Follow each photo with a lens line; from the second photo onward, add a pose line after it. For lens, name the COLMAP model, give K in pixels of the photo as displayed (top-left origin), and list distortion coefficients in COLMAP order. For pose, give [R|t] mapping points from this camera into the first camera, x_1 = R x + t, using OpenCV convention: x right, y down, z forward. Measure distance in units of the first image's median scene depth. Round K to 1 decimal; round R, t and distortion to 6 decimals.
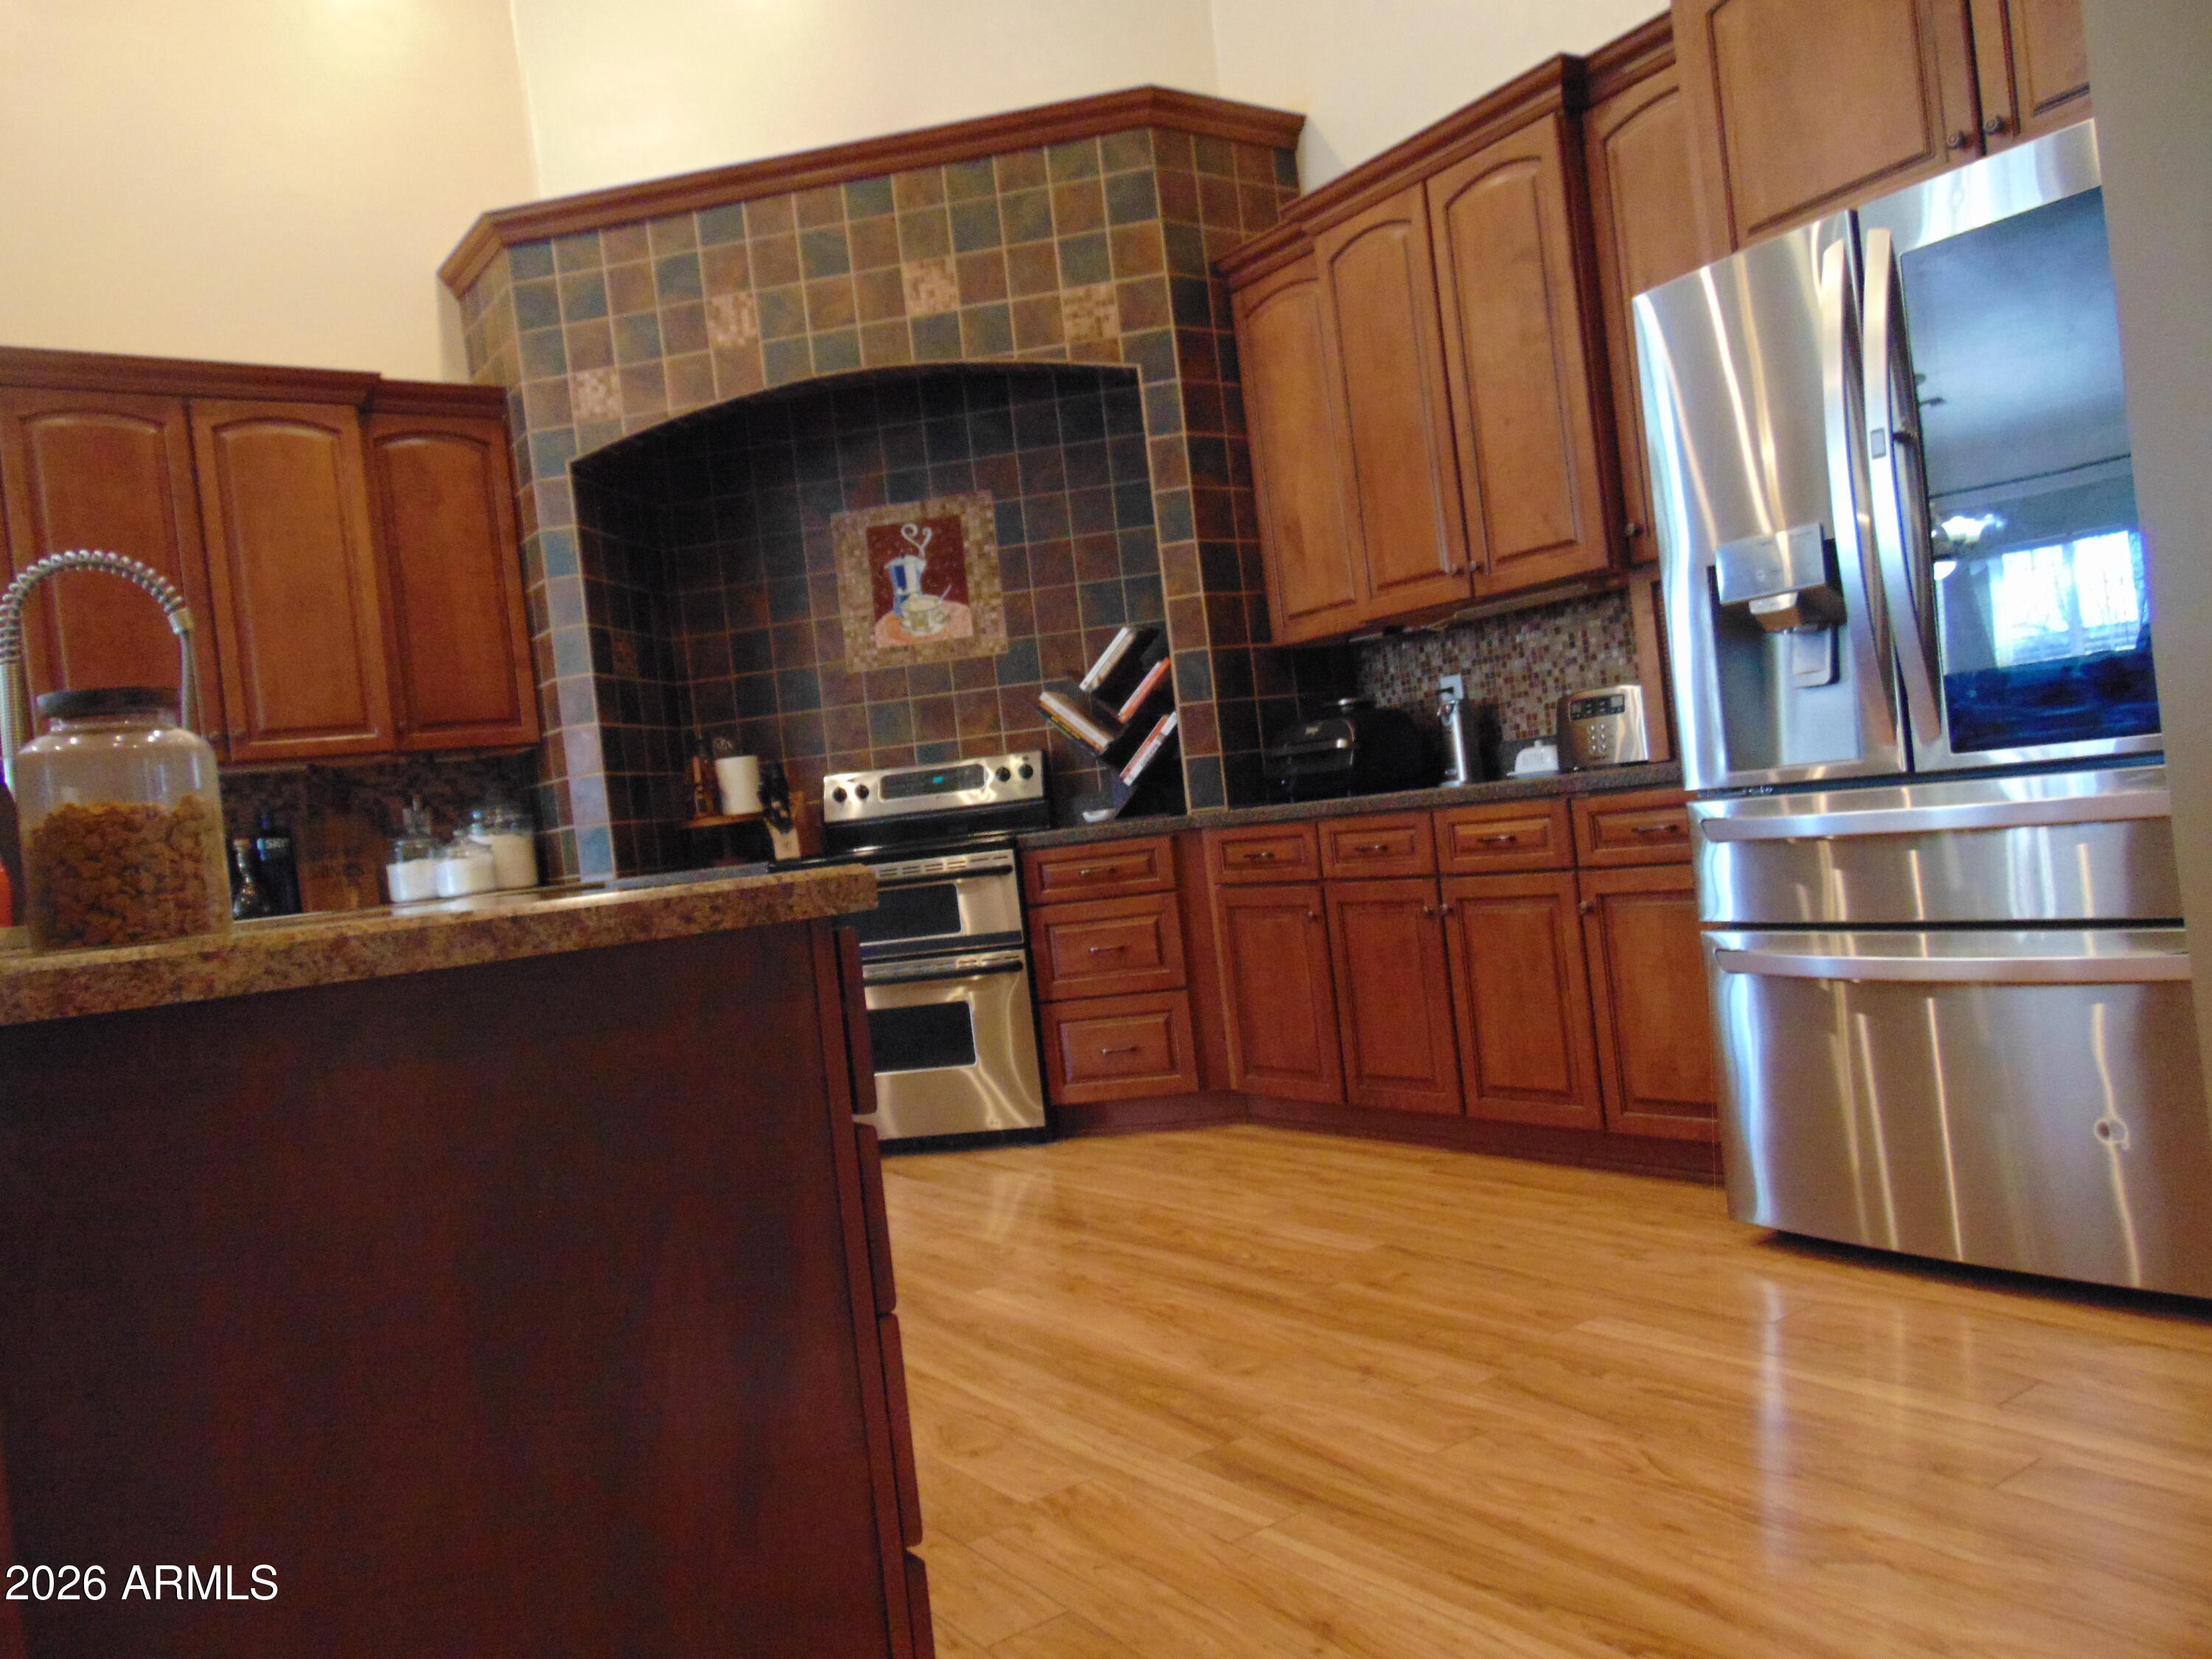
lens RADIAL K [[1673.6, 0, 1128.6], [0, 1673.6, 822.9], [0, 0, 1]] dist [0.005049, 0.026853]
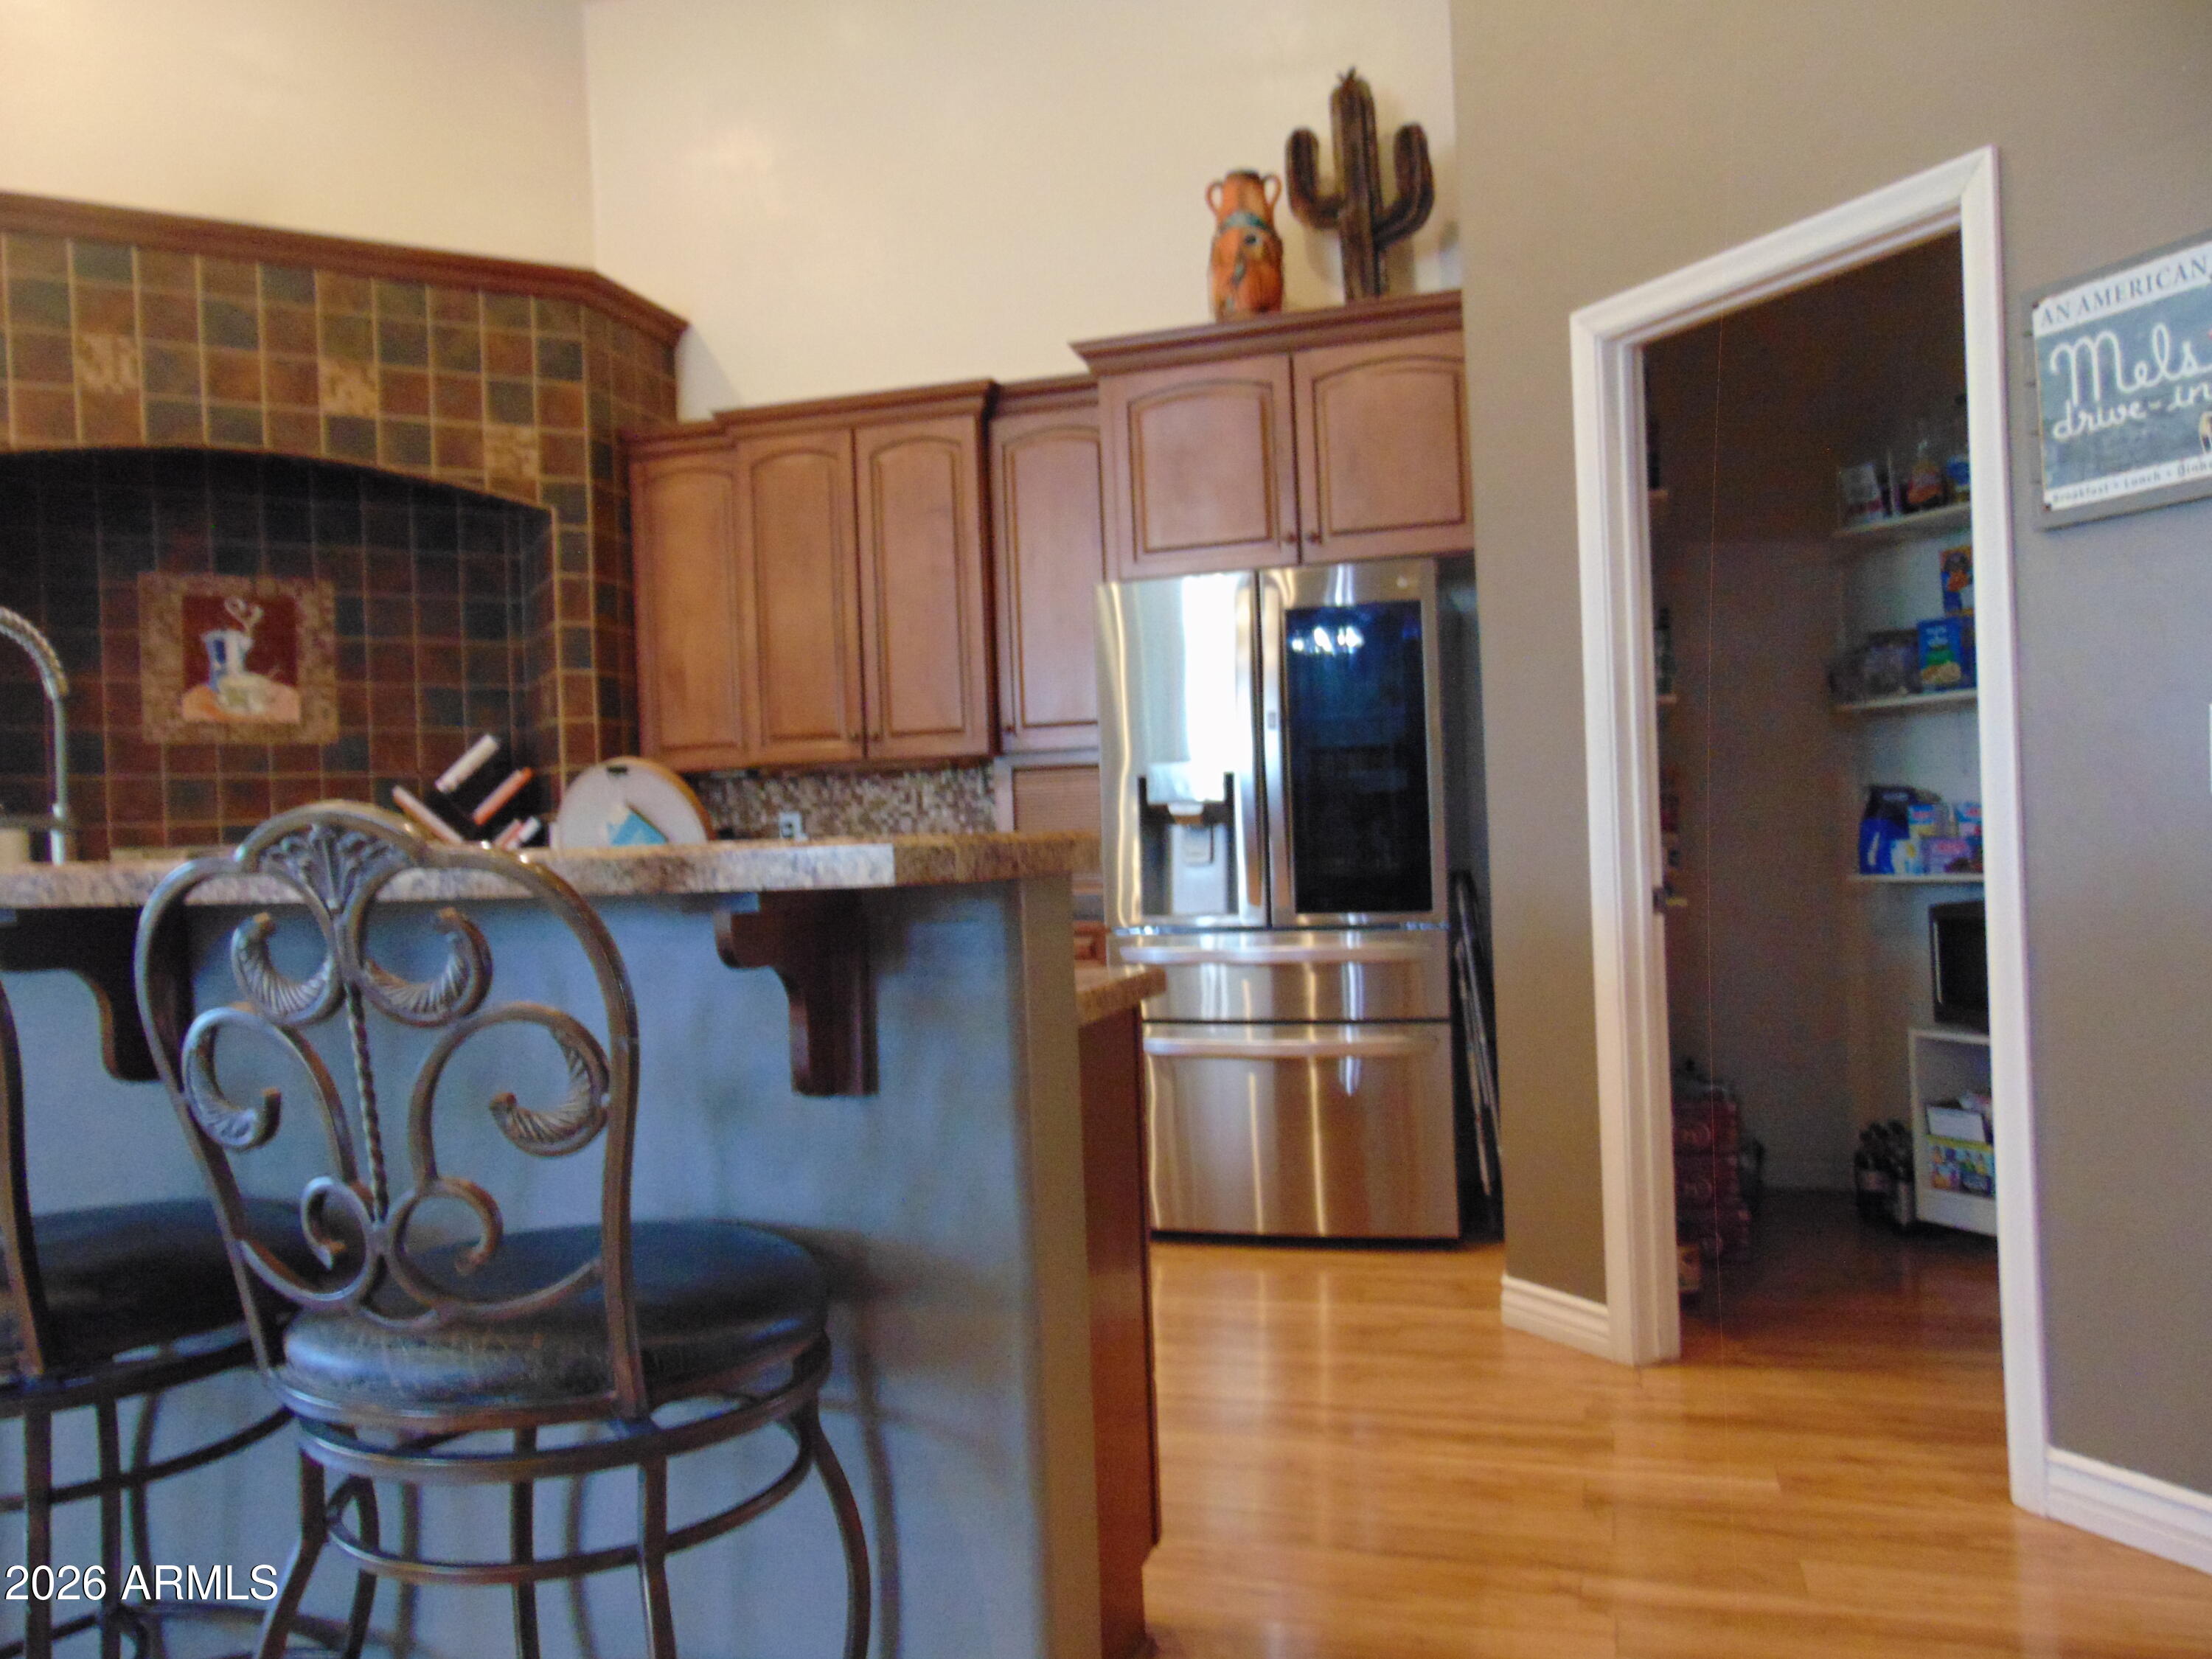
lens RADIAL K [[1673.6, 0, 1103.4], [0, 1673.6, 875.4], [0, 0, 1]] dist [0.005049, 0.026853]
pose [[0.782595, 0.071885, 0.618366, -0.371532], [-0.051323, 0.997379, -0.050993, 0.007560], [-0.620412, 0.008170, 0.784234, -0.094037]]
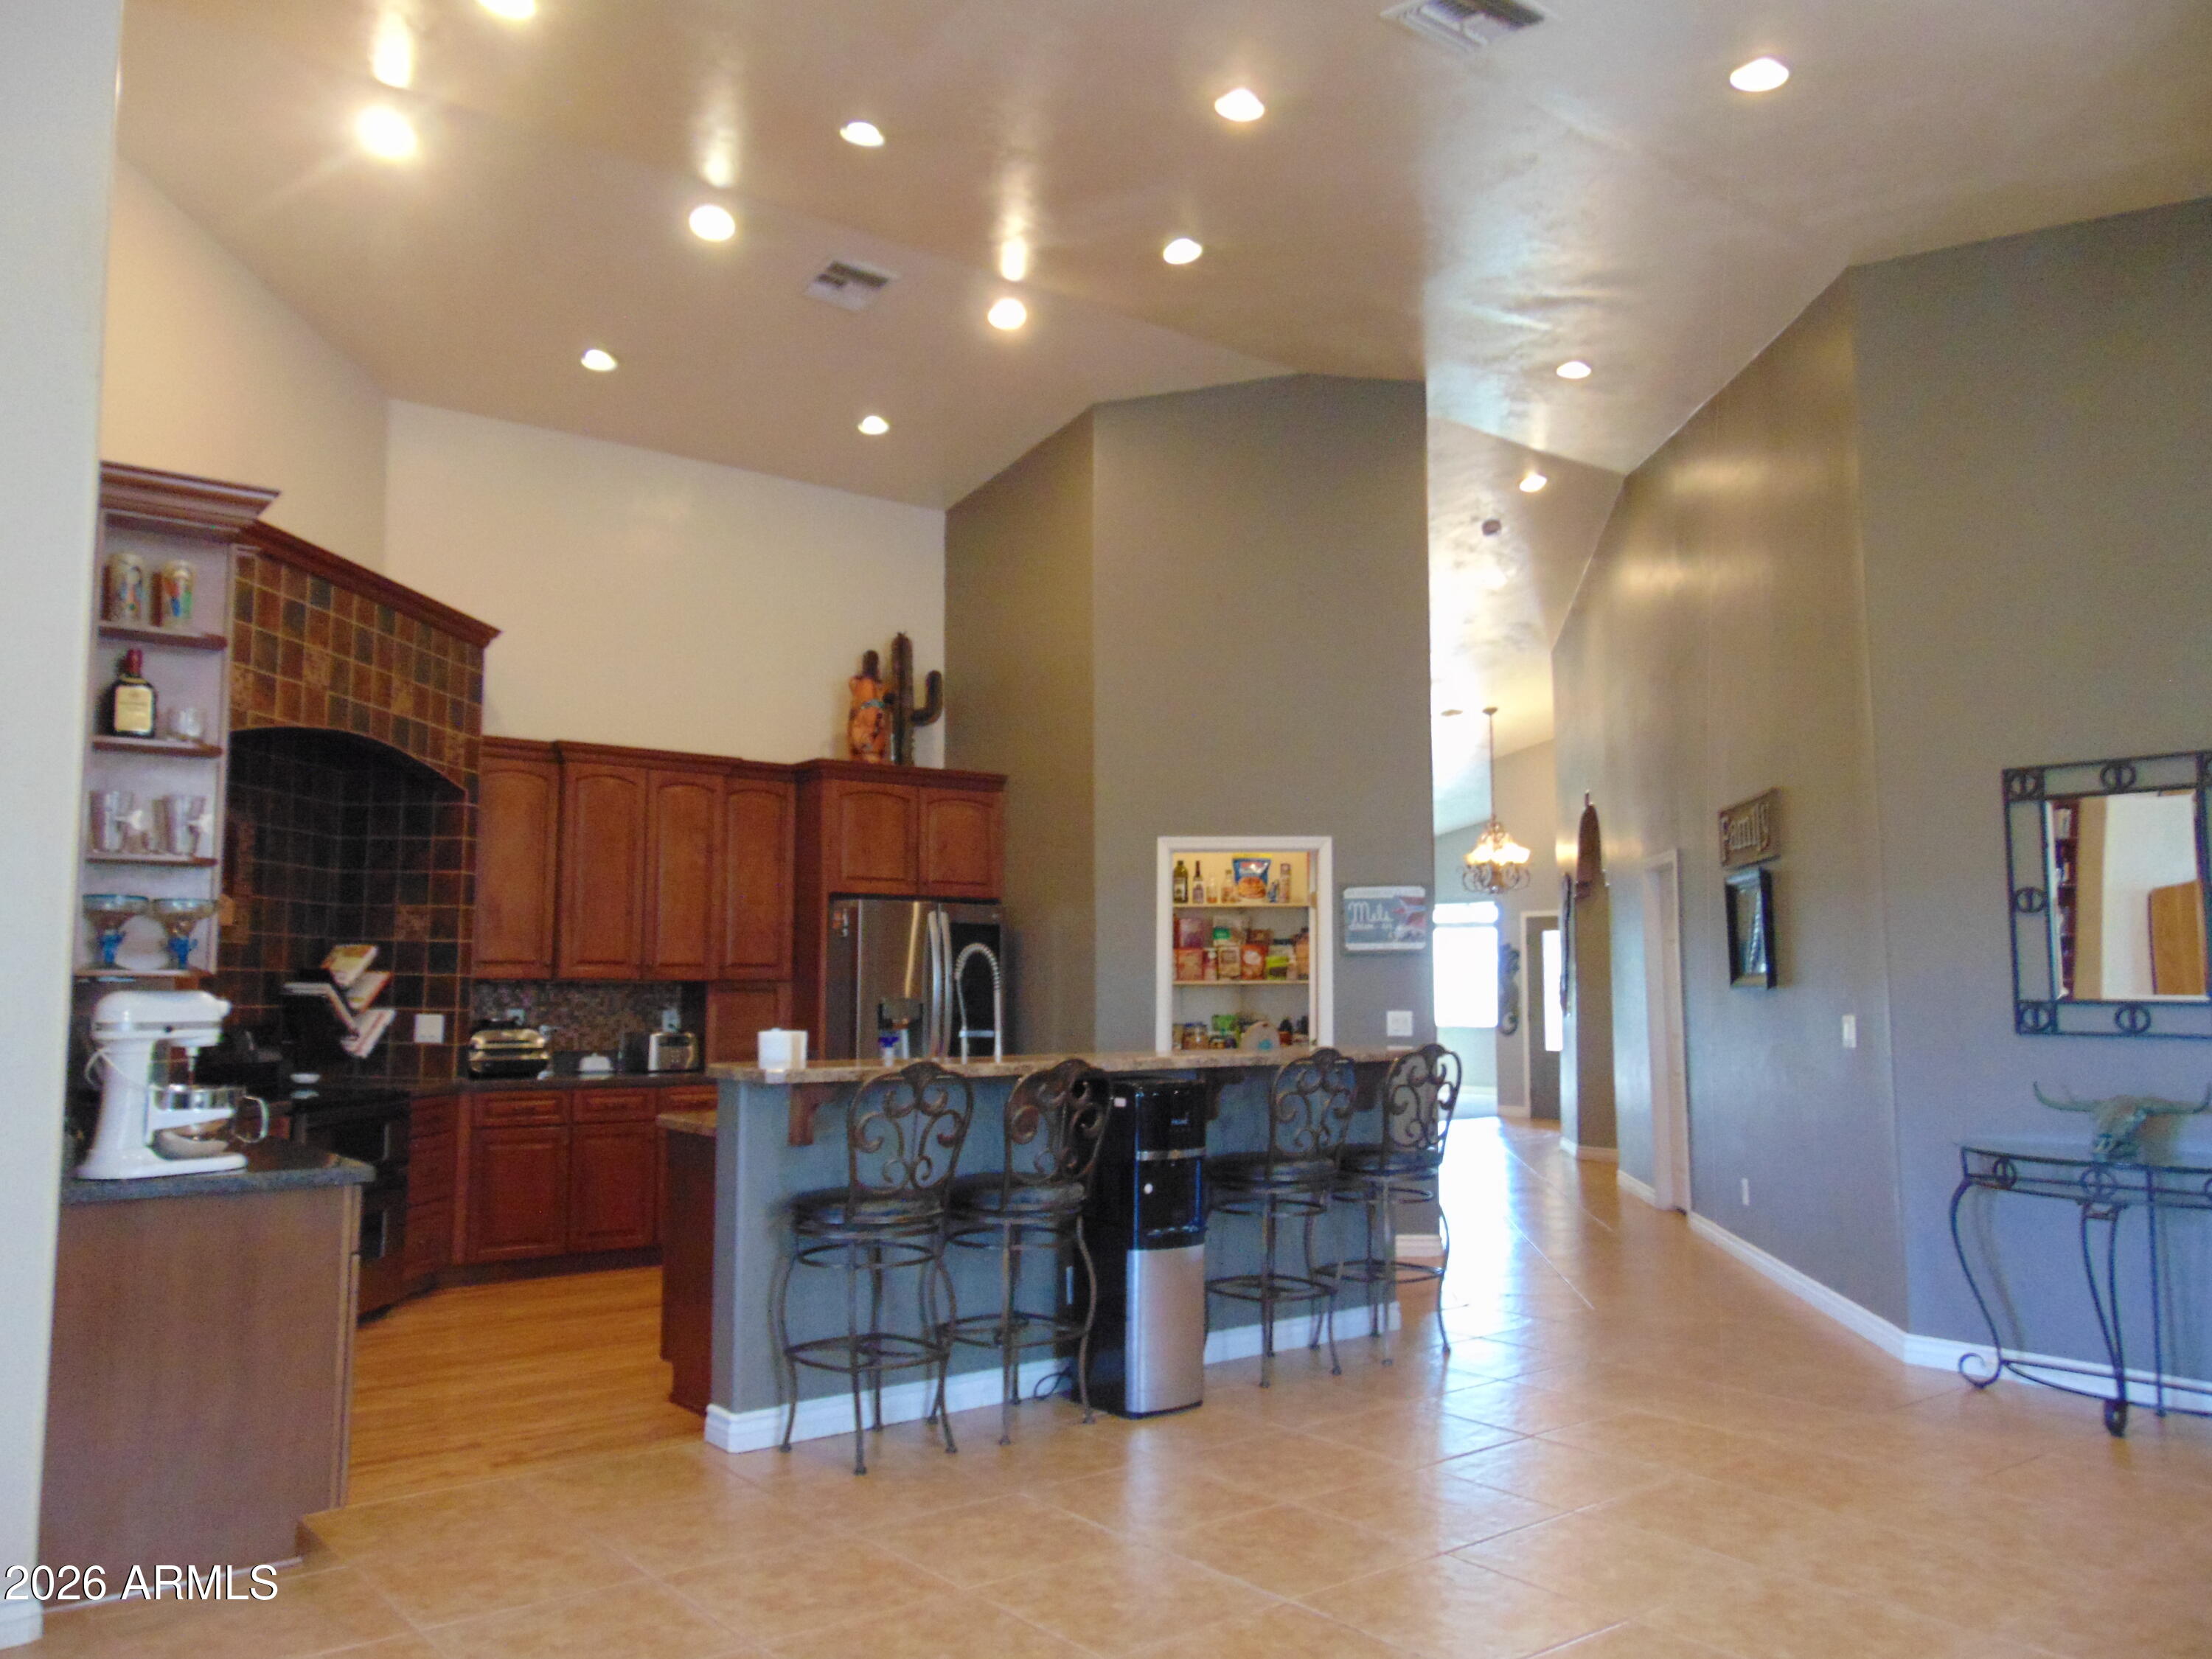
lens RADIAL K [[1673.6, 0, 1176.4], [0, 1673.6, 847.4], [0, 0, 1]] dist [0.005049, 0.026853]
pose [[-0.082739, 0.201573, 0.975973, -1.544260], [0.008114, 0.979434, -0.201600, 0.099552], [-0.996538, -0.008761, -0.082673, 0.457761]]
